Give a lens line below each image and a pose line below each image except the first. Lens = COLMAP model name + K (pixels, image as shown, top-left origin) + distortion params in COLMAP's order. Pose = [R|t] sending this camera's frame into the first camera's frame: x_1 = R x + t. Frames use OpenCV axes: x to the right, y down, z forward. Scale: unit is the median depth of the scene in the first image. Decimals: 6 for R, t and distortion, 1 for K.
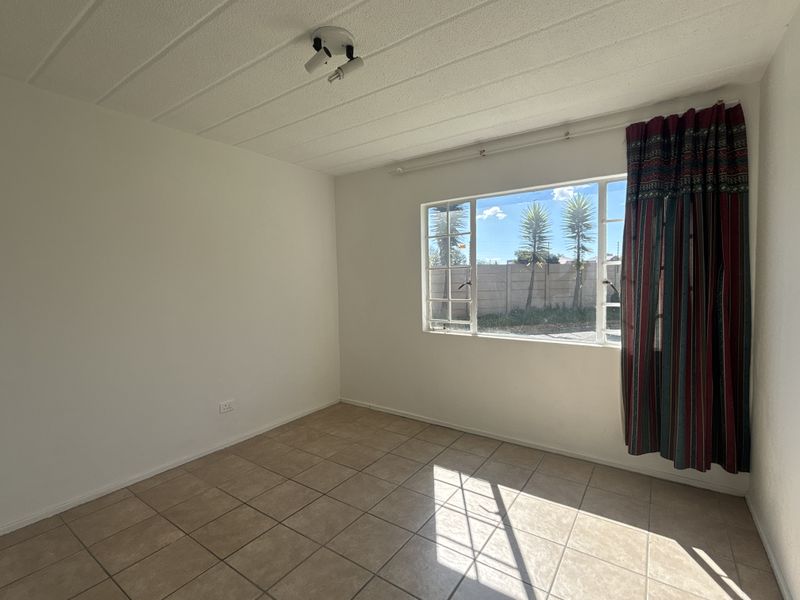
lens RADIAL K [[376.5, 0, 398.6], [0, 376.5, 296.7], [0, 0, 1]] dist [-0.000454, -0.000193]
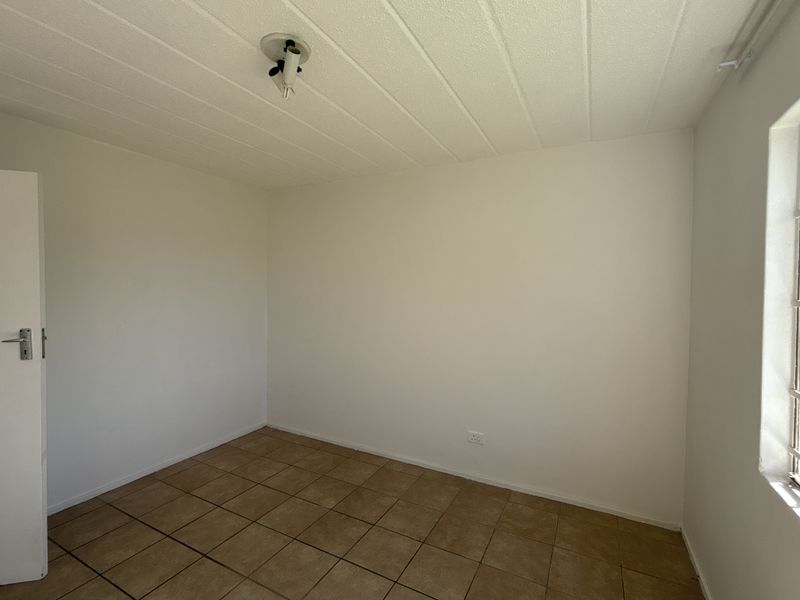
lens RADIAL K [[376.5, 0, 397.3], [0, 376.5, 297.3], [0, 0, 1]] dist [-0.000454, -0.000193]
pose [[0.110818, 0.039732, -0.993046, 0.510317], [-0.052347, 0.998047, 0.034090, -0.089890], [0.992461, 0.048206, 0.112682, 0.803702]]
